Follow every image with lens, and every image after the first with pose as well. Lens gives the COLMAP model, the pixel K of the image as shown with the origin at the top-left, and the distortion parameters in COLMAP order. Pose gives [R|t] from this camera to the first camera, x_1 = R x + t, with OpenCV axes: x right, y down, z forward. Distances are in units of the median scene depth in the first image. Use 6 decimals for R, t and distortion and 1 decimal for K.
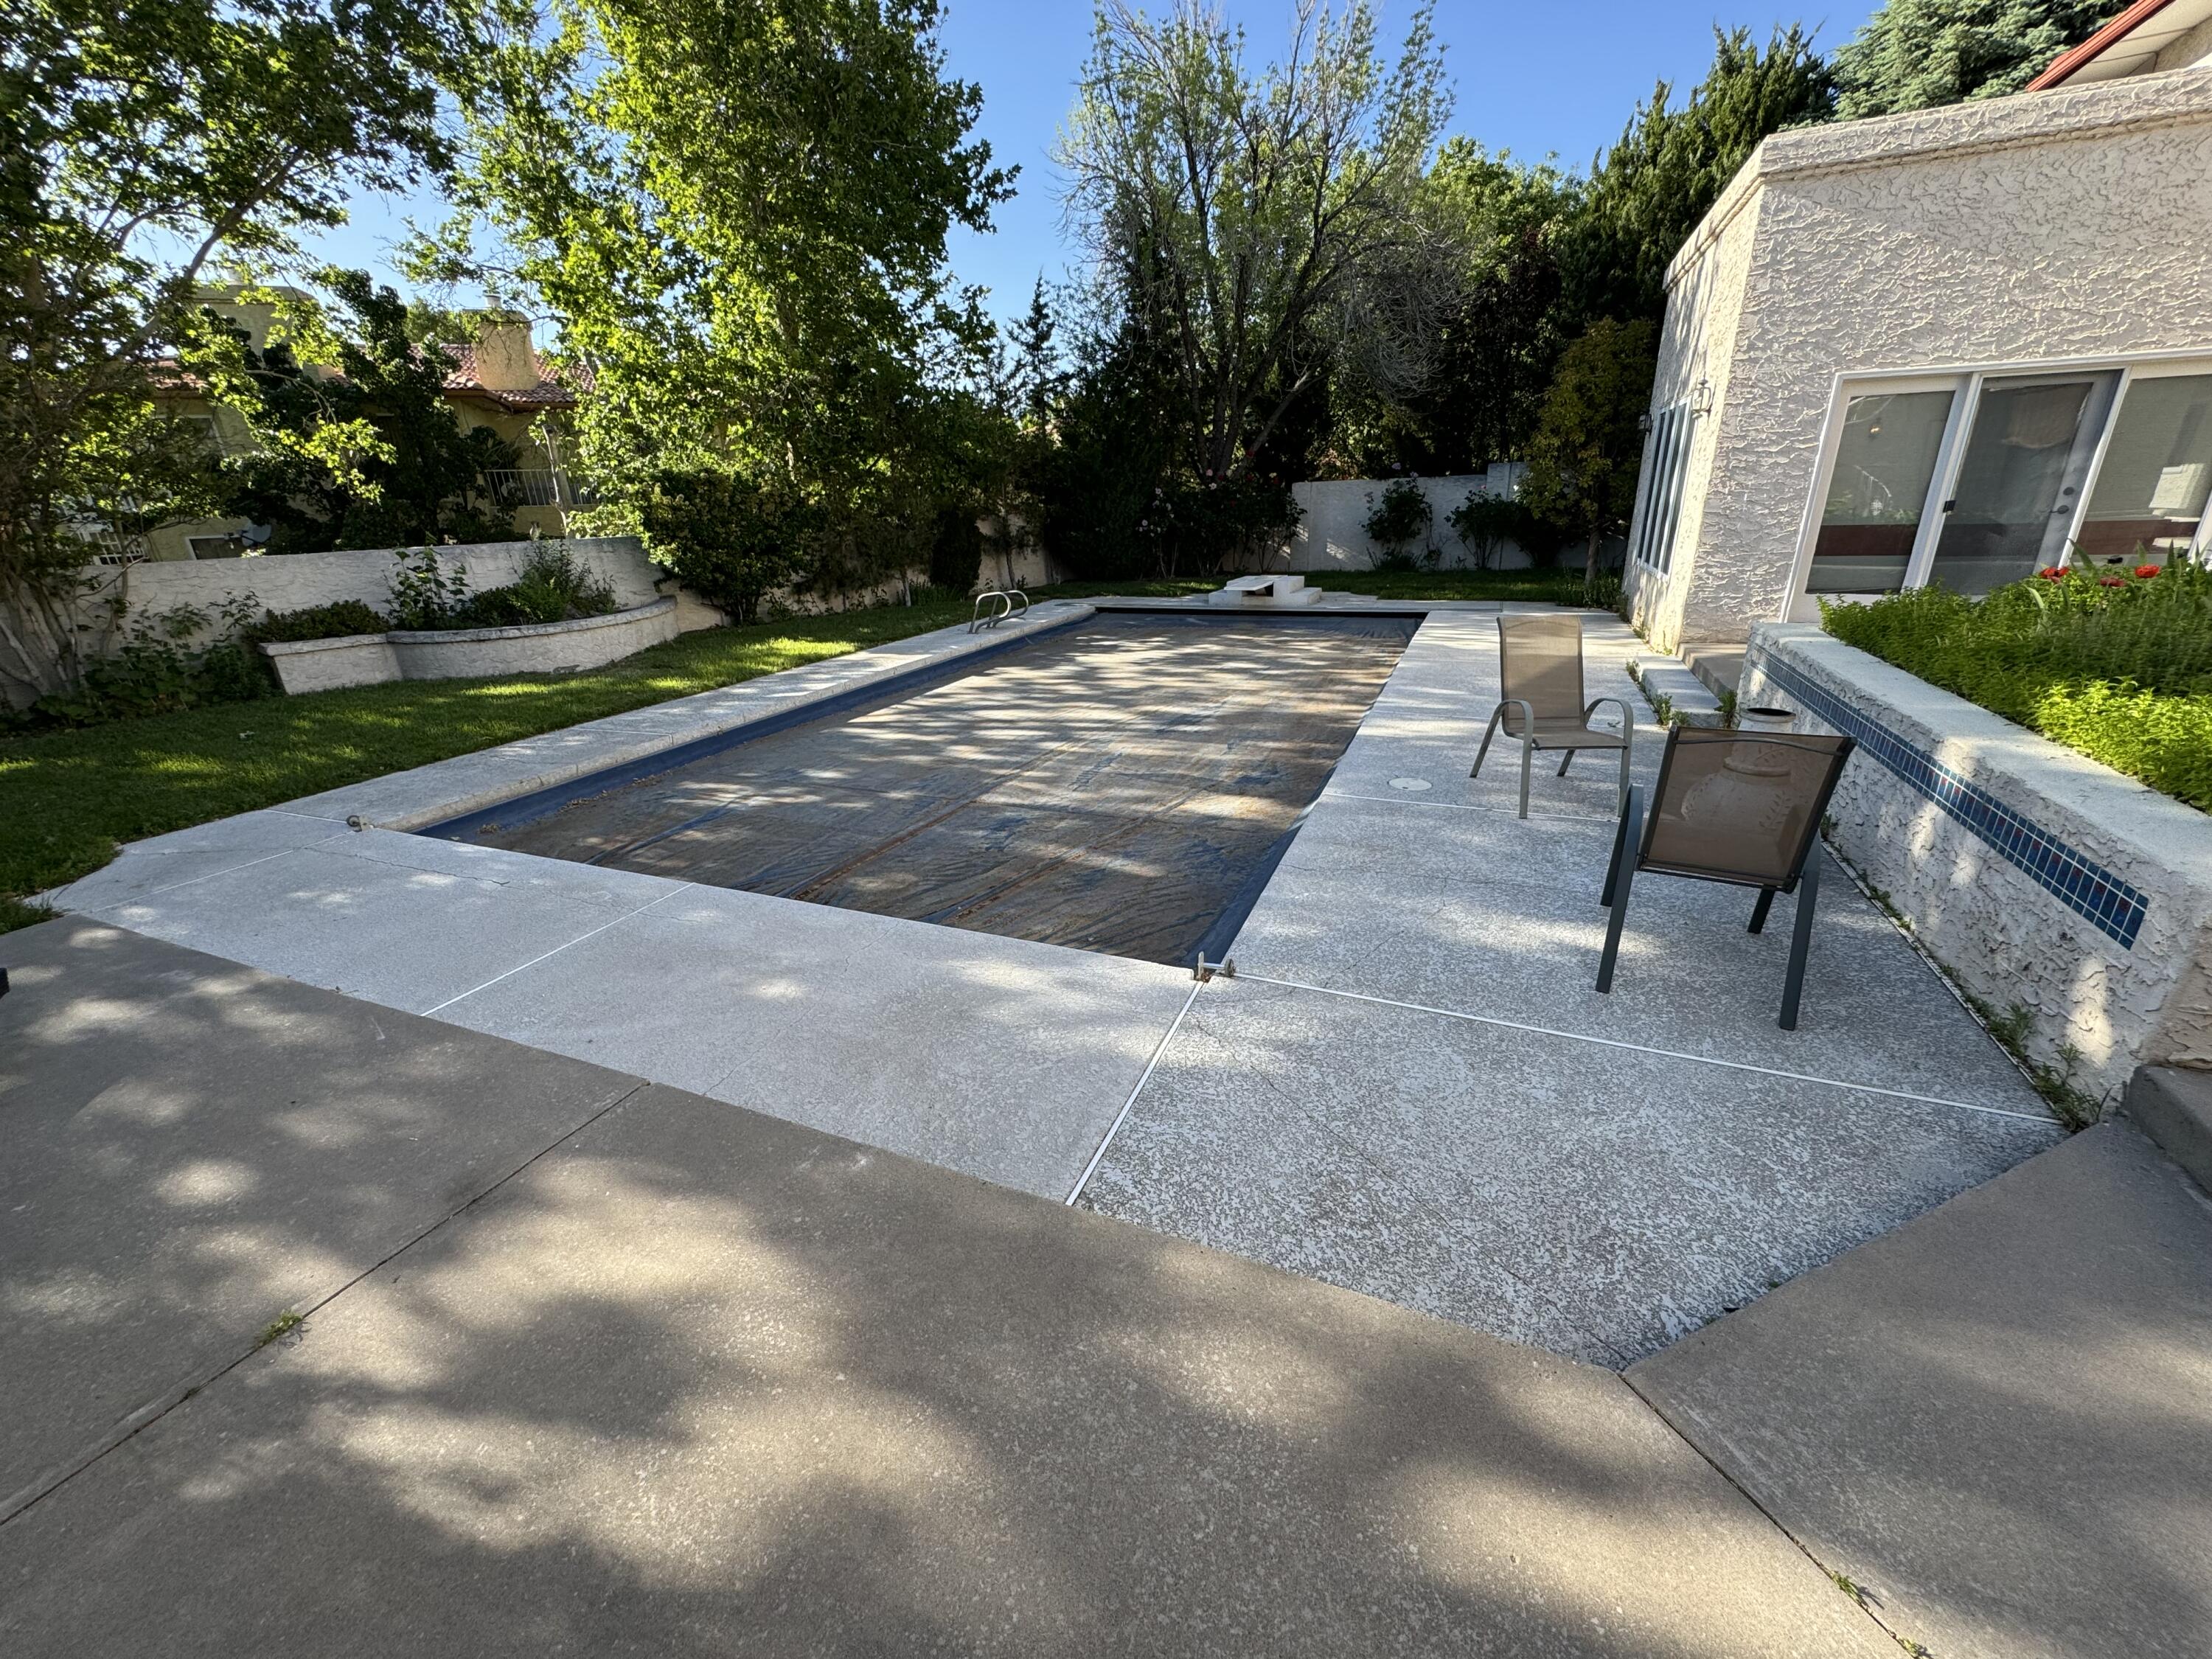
lens RADIAL K [[878.8, 0, 1106.0], [0, 878.8, 829.5], [0, 0, 1]] dist [0.001040, 0.000155]
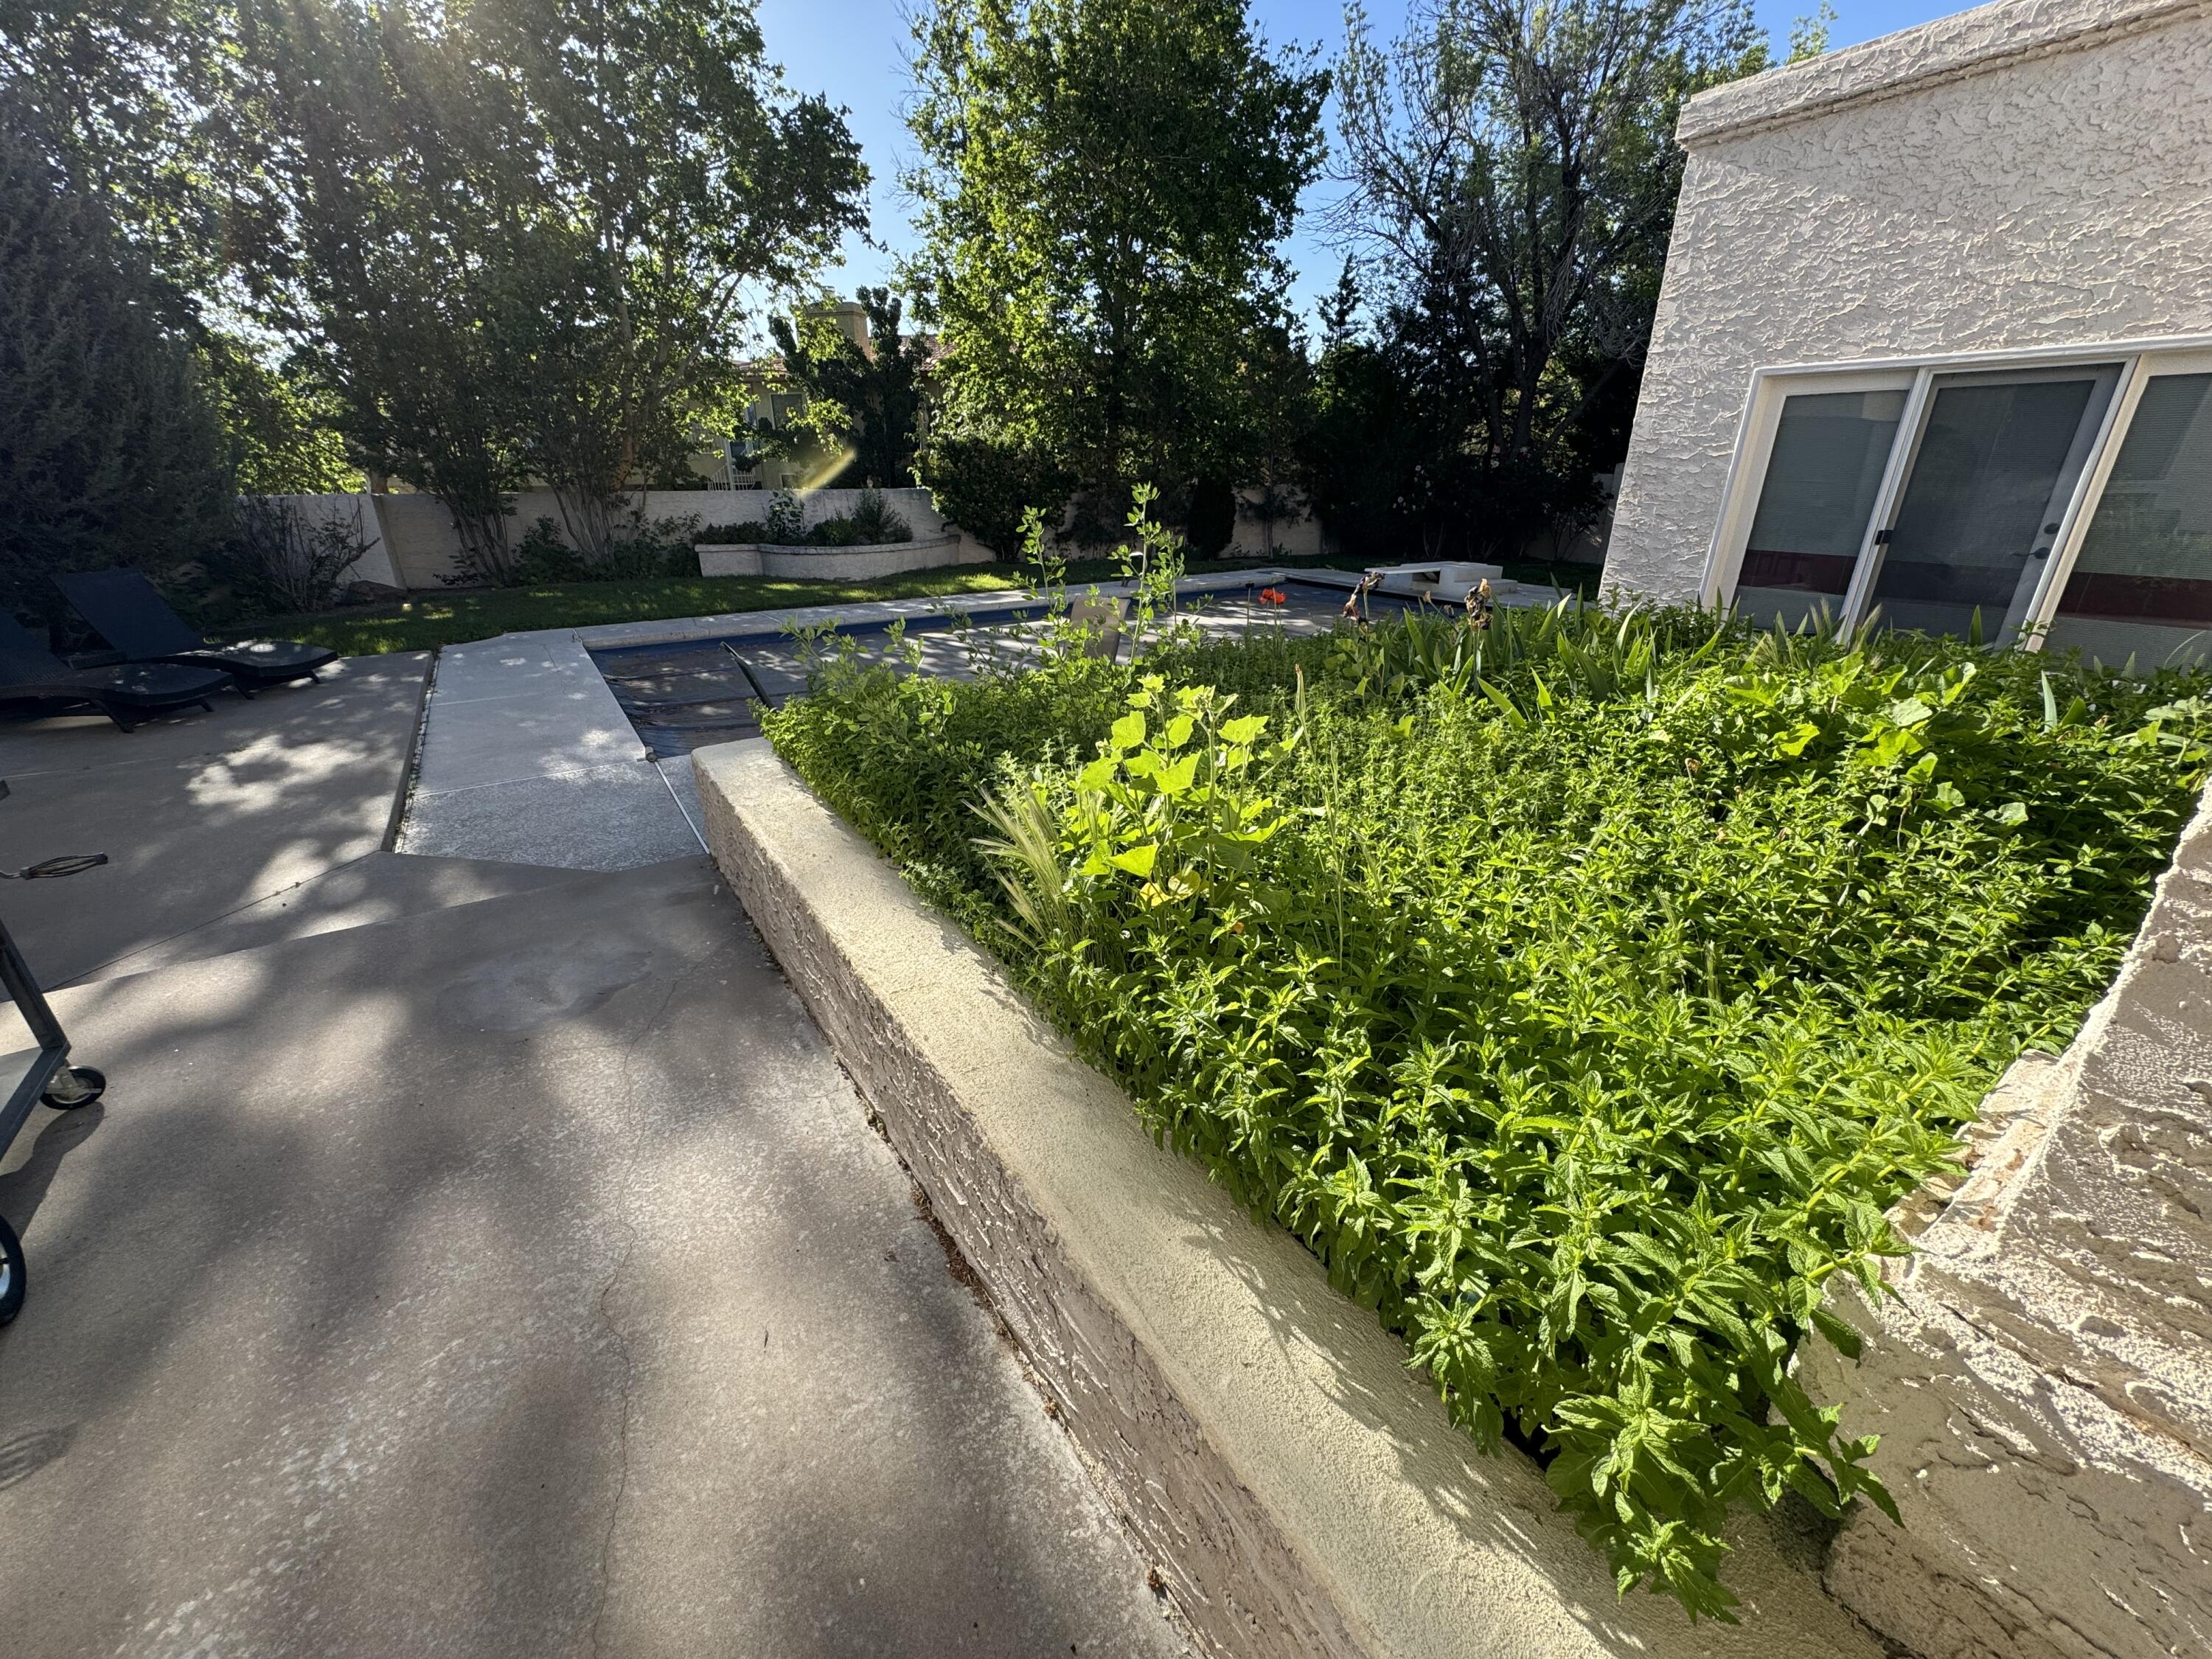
lens RADIAL K [[878.8, 0, 1106.0], [0, 878.8, 829.5], [0, 0, 1]] dist [0.001040, 0.000155]
pose [[0.830920, 0.243109, -0.500470, 0.868298], [-0.221434, 0.969679, 0.103391, -0.040578], [0.510431, 0.024911, 0.859558, -0.032401]]
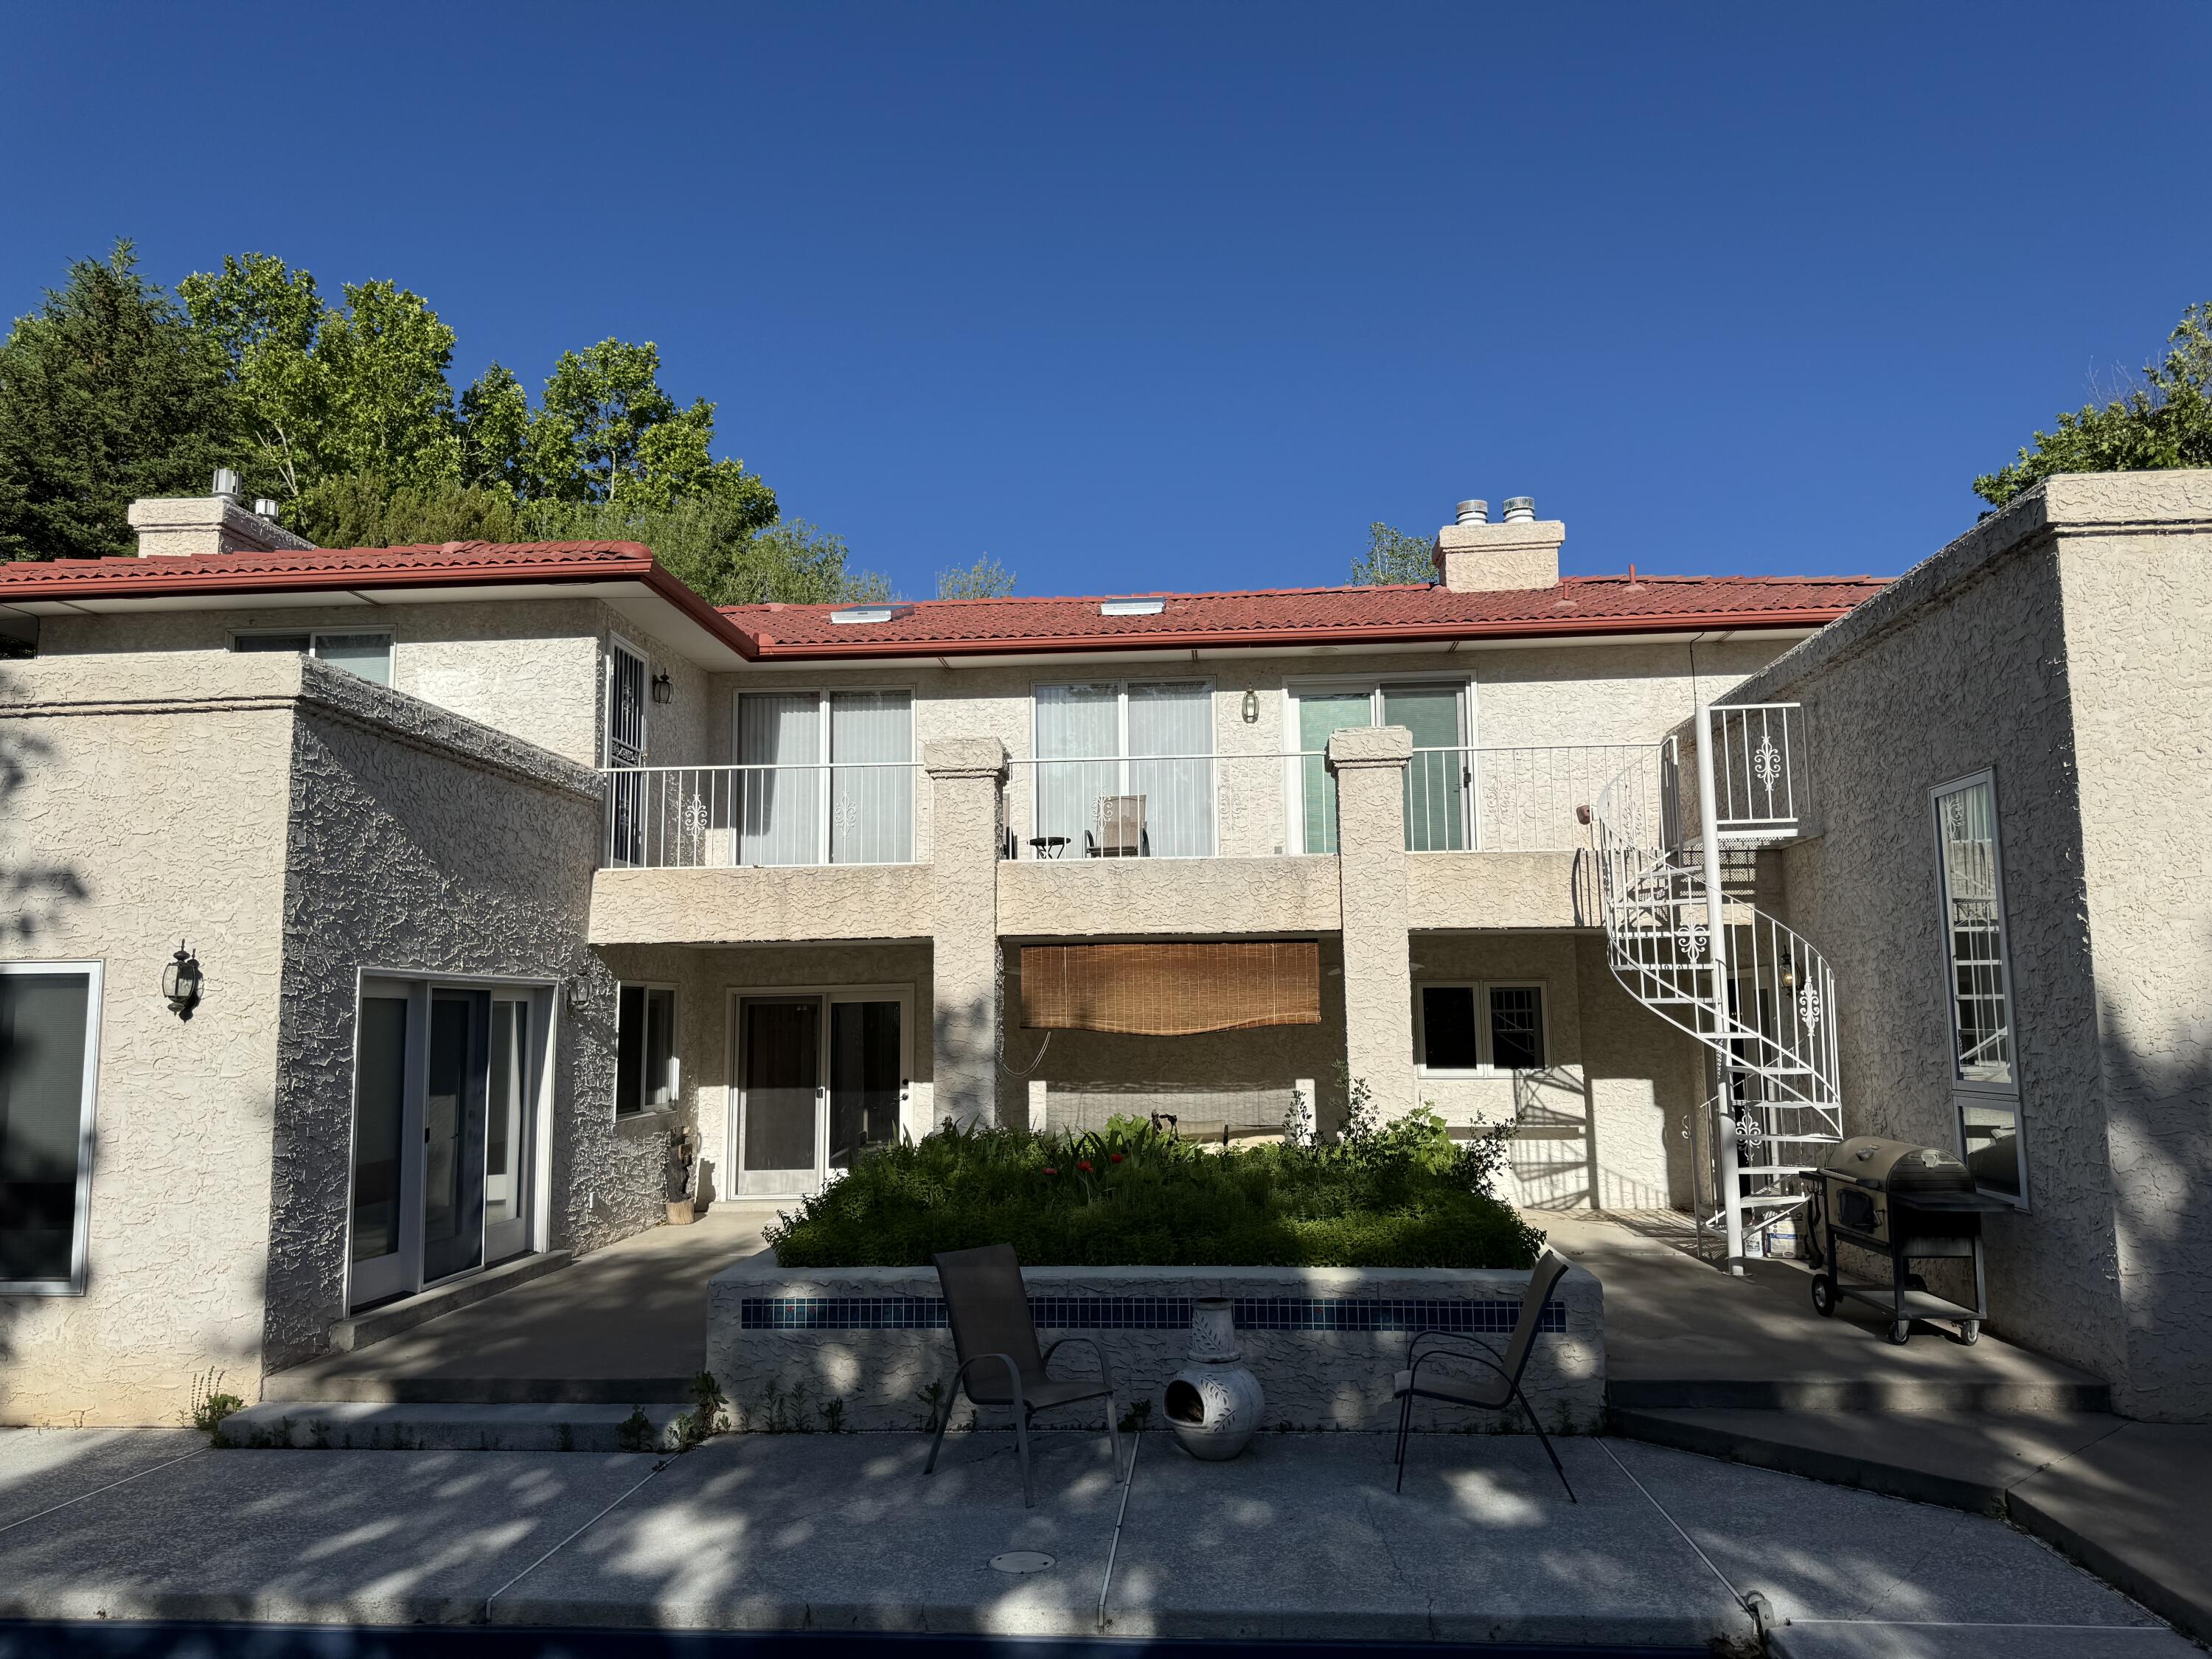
lens RADIAL K [[1583.6, 0, 1127.2], [0, 1583.6, 835.7], [0, 0, 1]] dist [0.002556, 0.001887]
pose [[-0.321604, 0.148705, 0.935124, -0.627135], [0.356896, 0.933789, -0.025751, -0.371410], [-0.877038, 0.325460, -0.353382, 0.897456]]
